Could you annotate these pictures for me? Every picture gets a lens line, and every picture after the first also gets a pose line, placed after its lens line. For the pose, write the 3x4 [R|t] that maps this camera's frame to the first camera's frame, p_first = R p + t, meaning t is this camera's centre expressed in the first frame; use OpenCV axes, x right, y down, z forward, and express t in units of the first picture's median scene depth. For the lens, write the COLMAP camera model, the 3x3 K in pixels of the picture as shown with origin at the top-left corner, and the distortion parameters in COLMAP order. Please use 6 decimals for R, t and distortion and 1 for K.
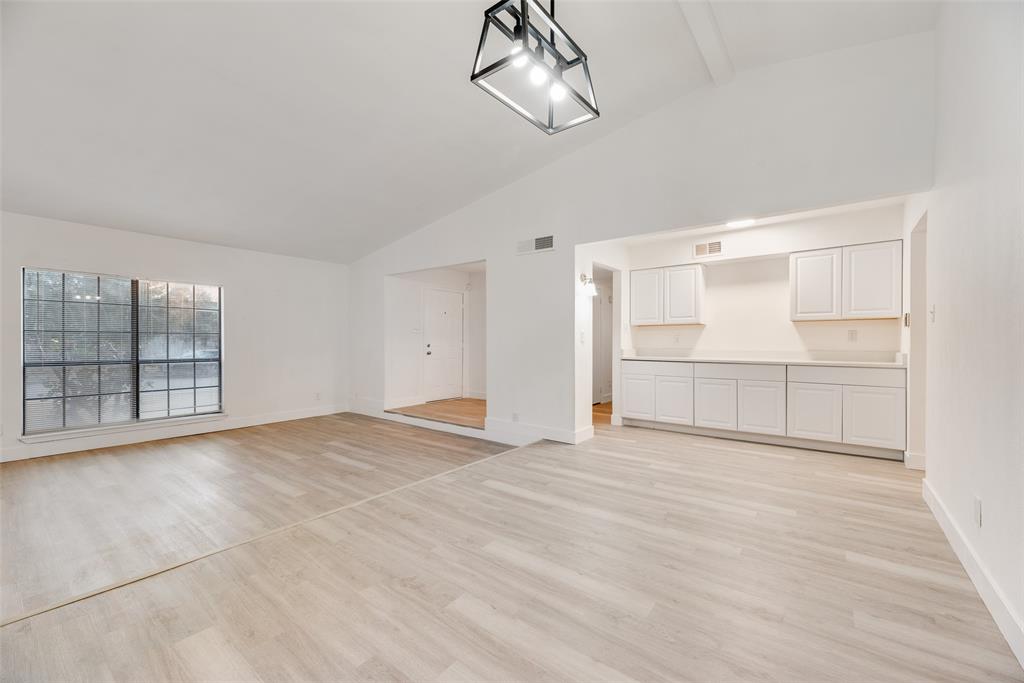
lens RADIAL K [[416.3, 0, 510.9], [0, 416.3, 343.5], [0, 0, 1]] dist [0.007004, -0.000108]
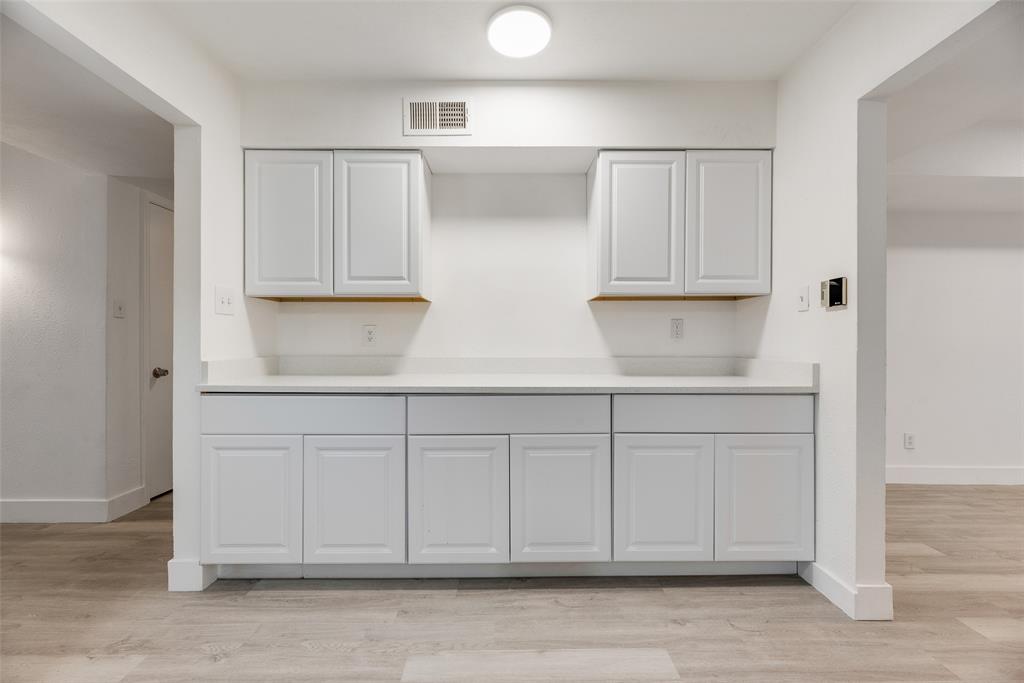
lens RADIAL K [[416.3, 0, 514.9], [0, 416.3, 339.3], [0, 0, 1]] dist [0.007004, -0.000108]
pose [[0.781462, 0.002434, 0.623948, 0.276311], [0.002104, 0.999976, -0.006536, -0.001221], [-0.623949, 0.006421, 0.781439, 0.635714]]
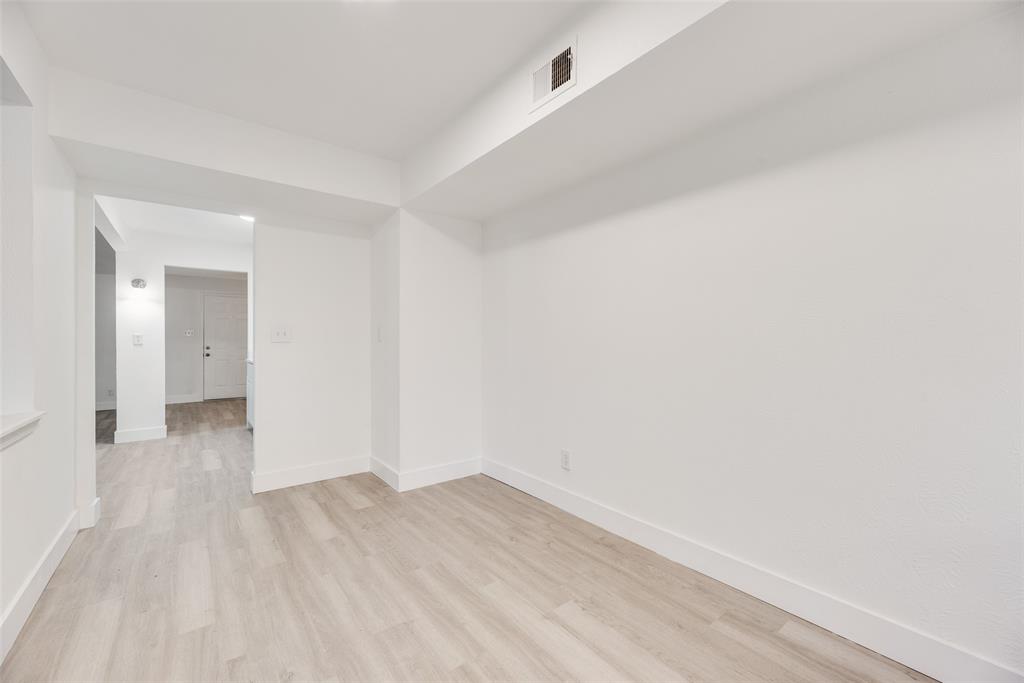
lens RADIAL K [[416.3, 0, 510.0], [0, 416.3, 342.7], [0, 0, 1]] dist [0.007004, -0.000108]
pose [[0.965899, -0.004306, -0.258884, 1.286898], [0.000694, 0.999901, -0.014043, 0.010960], [0.258919, 0.013384, 0.965806, 0.199265]]
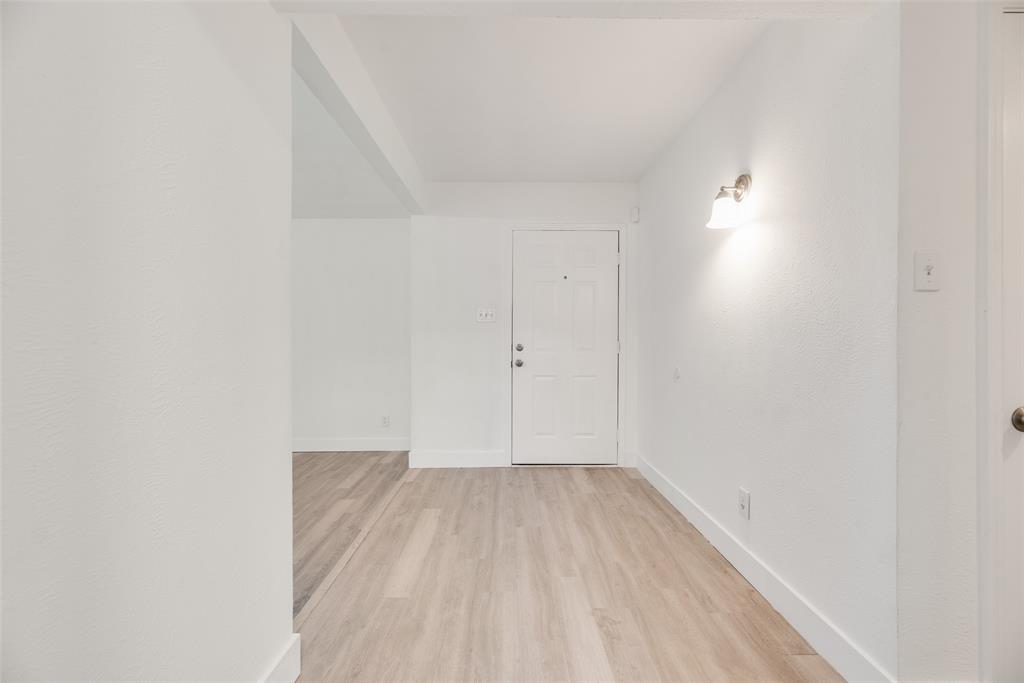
lens RADIAL K [[416.3, 0, 508.1], [0, 416.3, 340.0], [0, 0, 1]] dist [0.007004, -0.000108]
pose [[0.624245, -0.001938, -0.781227, 0.258224], [-0.004282, 0.999973, -0.005902, -0.001232], [0.781217, 0.007030, 0.624220, 1.018916]]
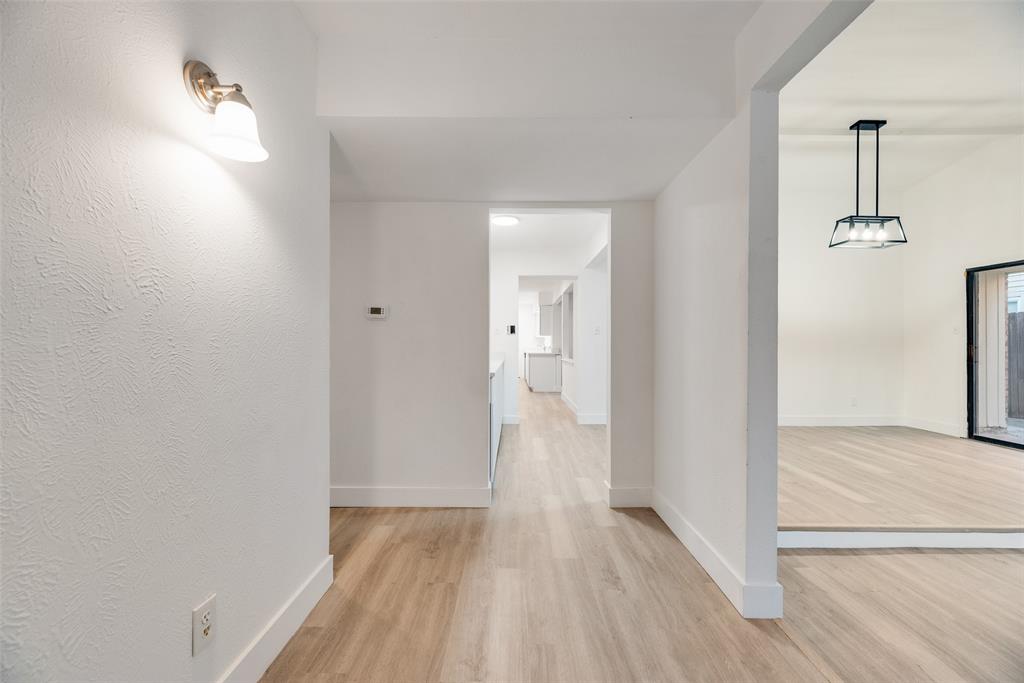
lens RADIAL K [[416.3, 0, 512.8], [0, 416.3, 338.5], [0, 0, 1]] dist [0.007004, -0.000108]
pose [[-0.621590, 0.006671, 0.783315, -0.197418], [-0.000927, 0.999957, -0.009252, -0.006849], [-0.783342, -0.006477, -0.621557, 1.448309]]
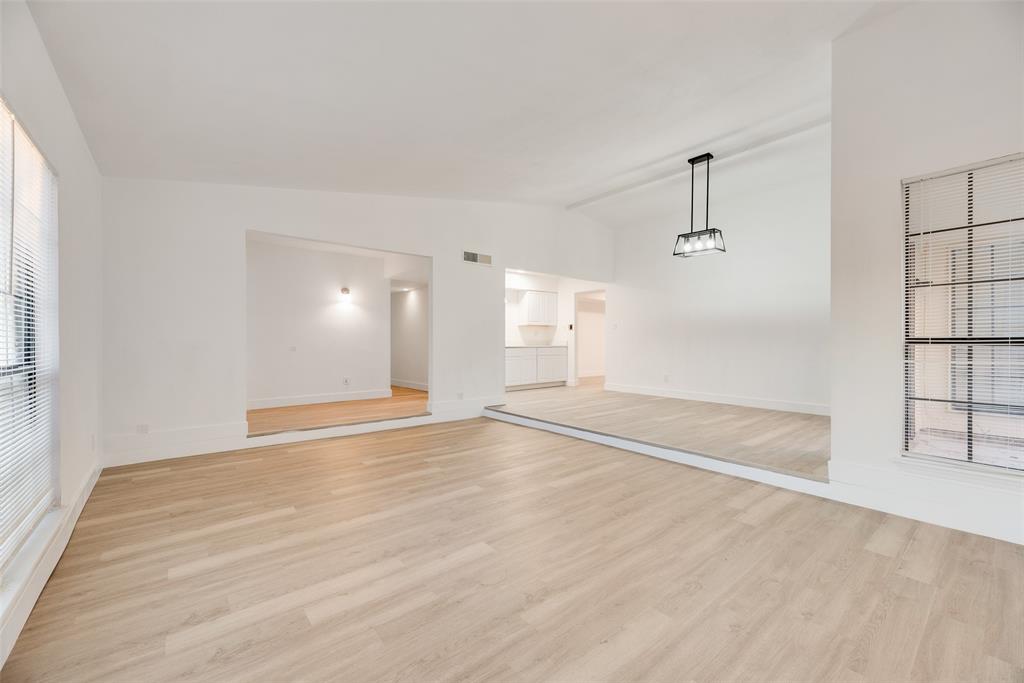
lens RADIAL K [[416.3, 0, 509.3], [0, 416.3, 343.6], [0, 0, 1]] dist [0.007004, -0.000108]
pose [[0.226220, -0.006806, 0.974053, -1.139822], [0.004155, 0.999973, 0.006022, 0.018289], [-0.974067, 0.002685, 0.226242, 0.591293]]
